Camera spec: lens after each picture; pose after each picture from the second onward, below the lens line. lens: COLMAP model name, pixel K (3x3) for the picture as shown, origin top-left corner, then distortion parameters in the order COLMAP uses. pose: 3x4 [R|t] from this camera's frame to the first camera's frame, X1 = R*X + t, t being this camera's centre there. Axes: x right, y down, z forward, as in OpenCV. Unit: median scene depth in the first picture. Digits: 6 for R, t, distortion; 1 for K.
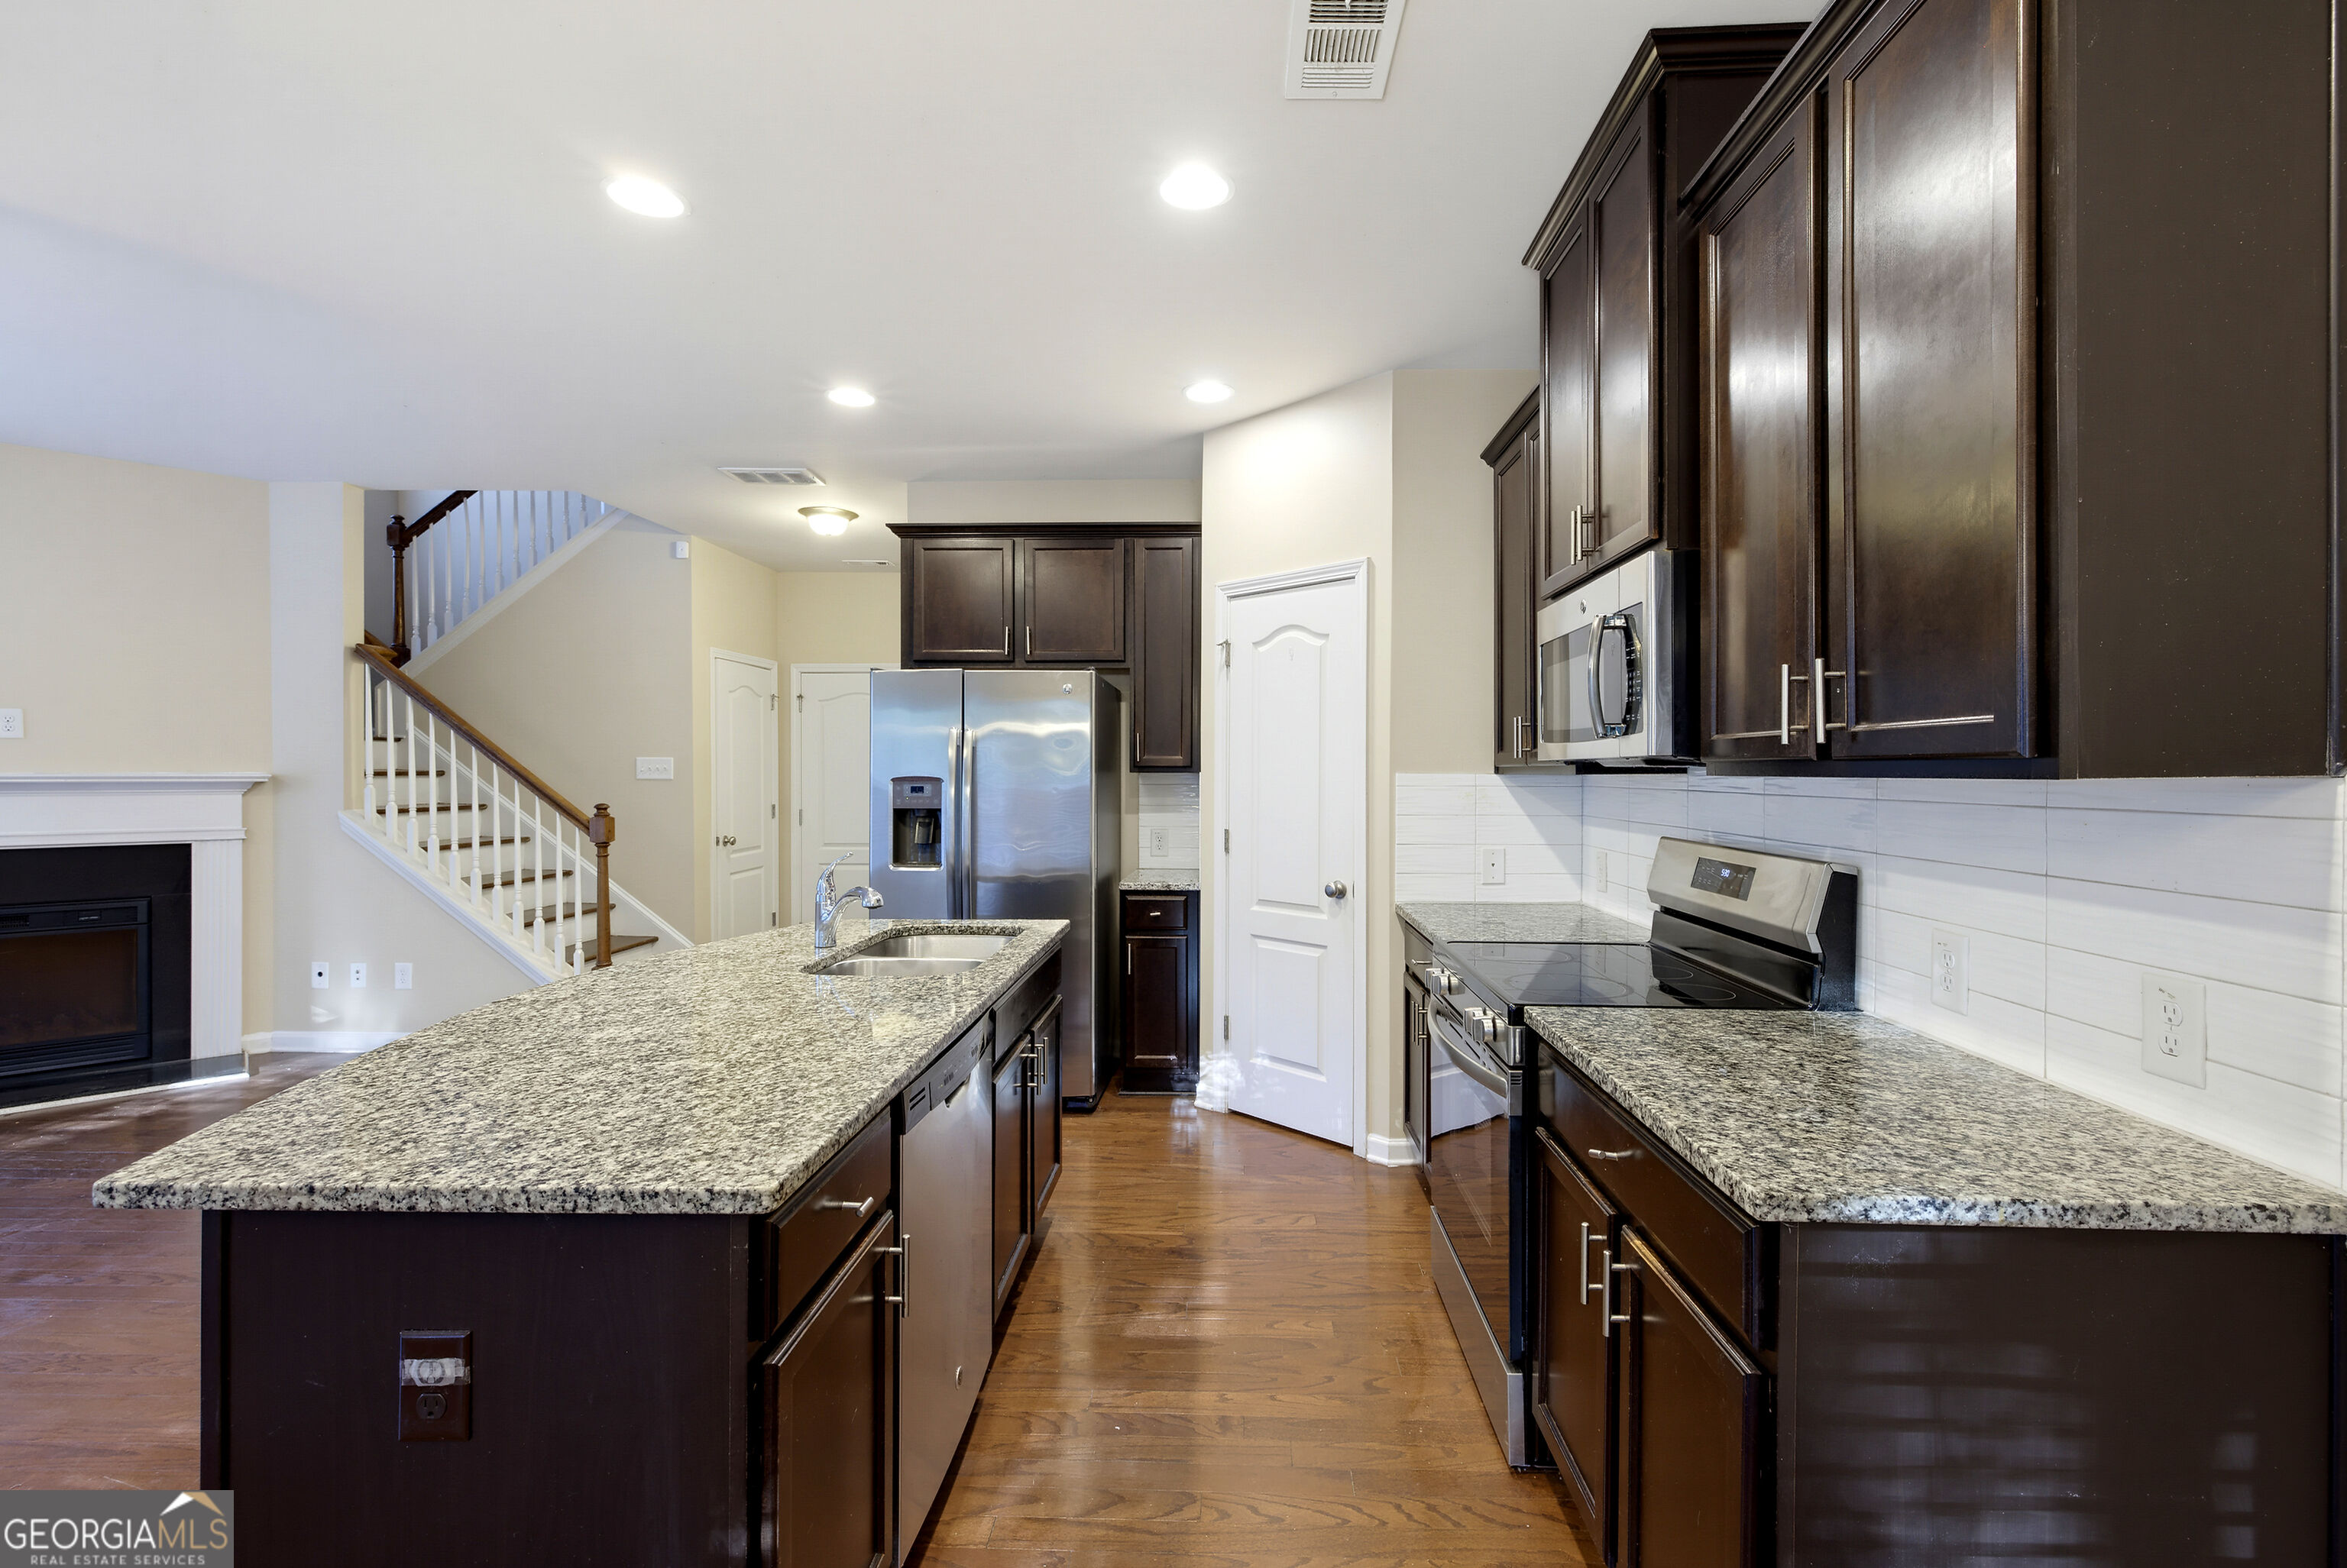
lens RADIAL K [[1021.8, 0, 1209.0], [0, 1021.8, 779.9], [0, 0, 1]] dist [0.004513, 0.000473]
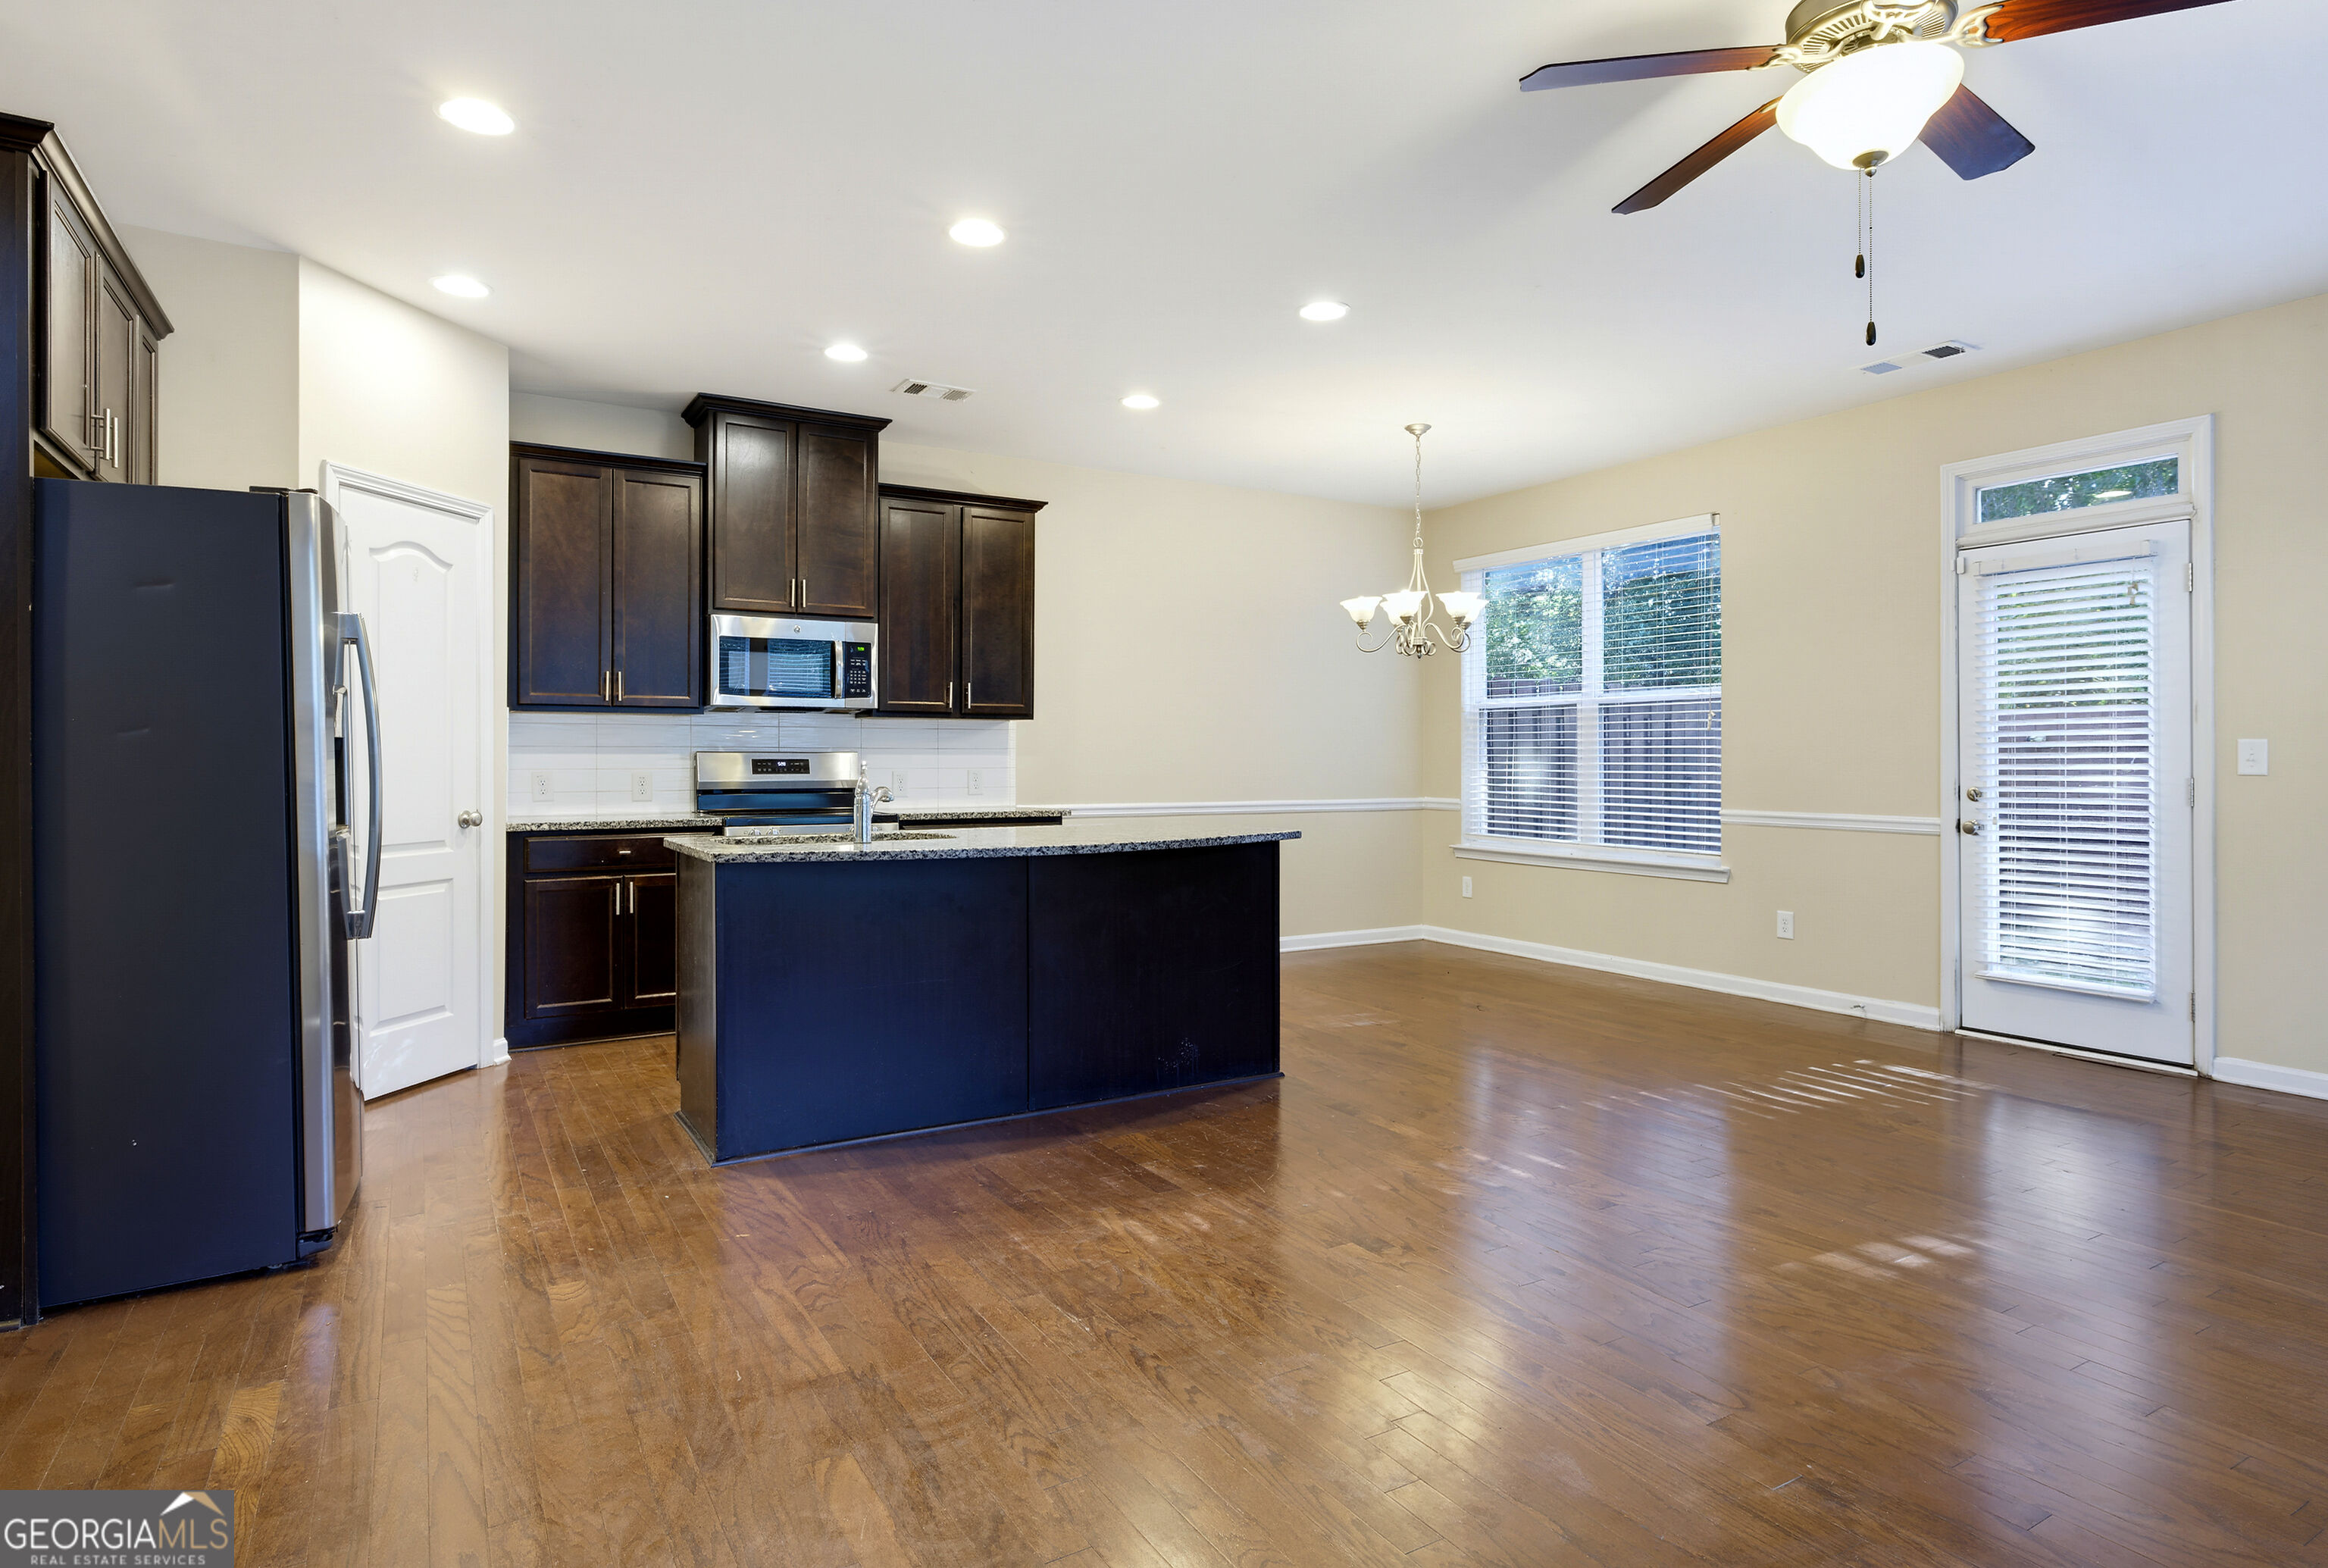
lens RADIAL K [[1249.1, 0, 1152.9], [0, 1249.1, 763.0], [0, 0, 1]] dist [0.000484, -0.000002]
pose [[-0.528349, -0.006951, 0.848999, -1.147742], [0.004956, 0.999924, 0.011271, 0.035792], [-0.849013, 0.010162, -0.528274, 0.953756]]
